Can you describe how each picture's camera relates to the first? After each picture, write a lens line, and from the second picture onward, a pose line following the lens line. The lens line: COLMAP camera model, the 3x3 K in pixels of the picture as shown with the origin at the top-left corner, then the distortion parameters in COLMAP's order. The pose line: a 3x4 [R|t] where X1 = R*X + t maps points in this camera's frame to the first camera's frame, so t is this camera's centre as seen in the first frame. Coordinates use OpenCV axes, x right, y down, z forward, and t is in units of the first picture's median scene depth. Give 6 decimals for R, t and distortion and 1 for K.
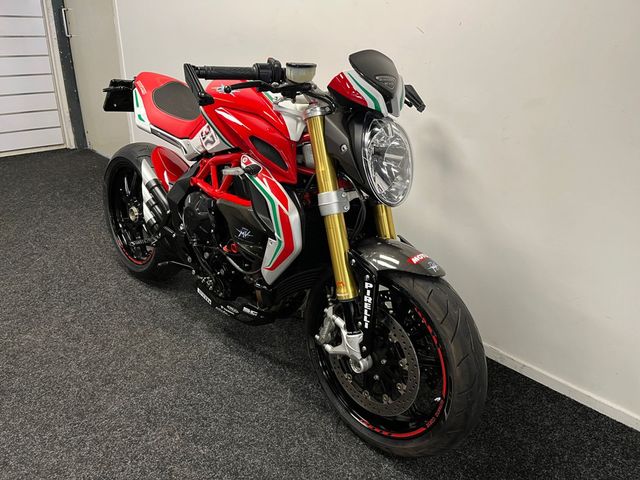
lens RADIAL K [[484.1, 0, 320.5], [0, 484.1, 241.2], [0, 0, 1]] dist [0.080644, -0.108463]
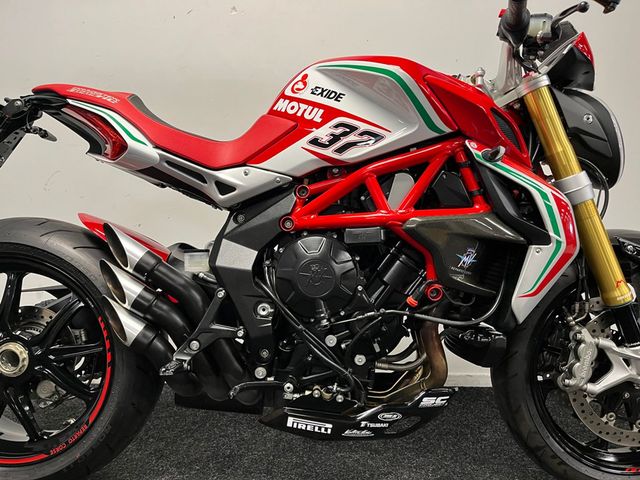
lens RADIAL K [[484.1, 0, 325.1], [0, 484.1, 241.9], [0, 0, 1]] dist [0.080644, -0.108463]
pose [[0.709783, -0.095278, 0.697947, -0.794224], [0.298422, 0.938177, -0.175410, 0.021907], [-0.638085, 0.332785, 0.694335, 0.680993]]
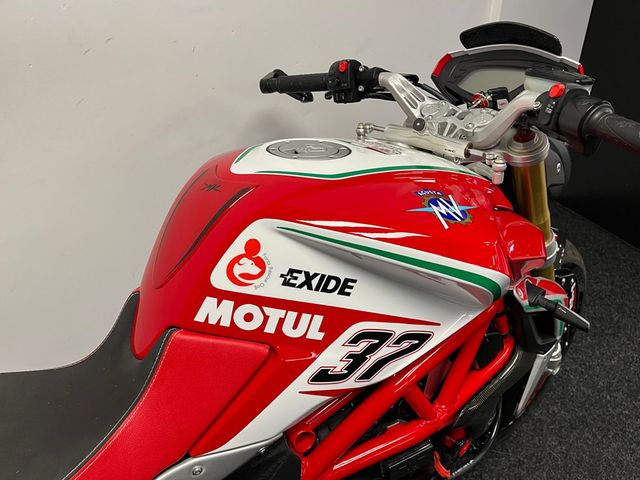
lens RADIAL K [[484.1, 0, 326.0], [0, 484.1, 240.6], [0, 0, 1]] dist [0.080644, -0.108463]
pose [[0.078698, -0.581661, 0.809615, -0.538029], [0.417864, 0.756592, 0.502949, -0.536188], [-0.905095, 0.298728, 0.302597, 0.992468]]
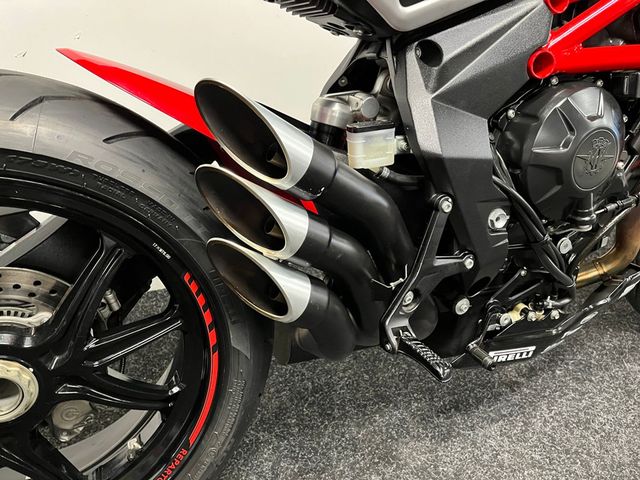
lens RADIAL K [[484.1, 0, 322.9], [0, 484.1, 231.0], [0, 0, 1]] dist [0.080644, -0.108463]
pose [[0.352435, -0.431276, 0.830536, -0.785461], [0.365405, 0.880450, 0.302137, -0.218313], [-0.861550, 0.196999, 0.467892, 1.210269]]
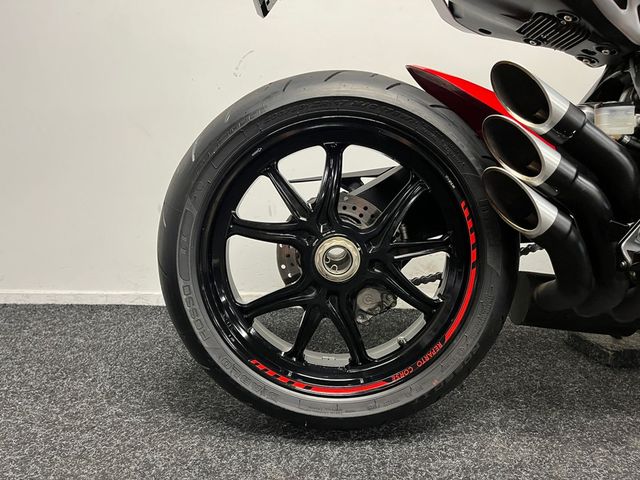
lens RADIAL K [[484.1, 0, 321.4], [0, 484.1, 241.7], [0, 0, 1]] dist [0.080644, -0.108463]
pose [[0.721433, -0.167309, 0.671969, -1.029183], [0.296448, 0.951579, -0.081342, -0.068021], [-0.625822, 0.257886, 0.736099, 1.187440]]
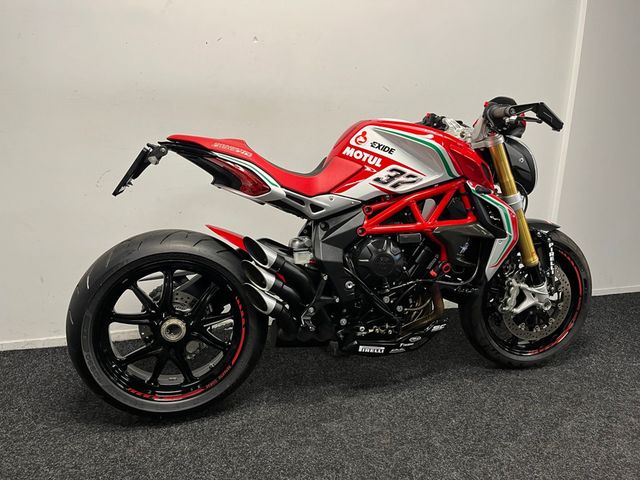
lens RADIAL K [[484.1, 0, 320.9], [0, 484.1, 236.2], [0, 0, 1]] dist [0.080644, -0.108463]
pose [[0.490819, -0.229986, 0.840359, -1.361825], [0.350385, 0.935200, 0.051297, -0.233999], [-0.797701, 0.269272, 0.539598, 0.663463]]
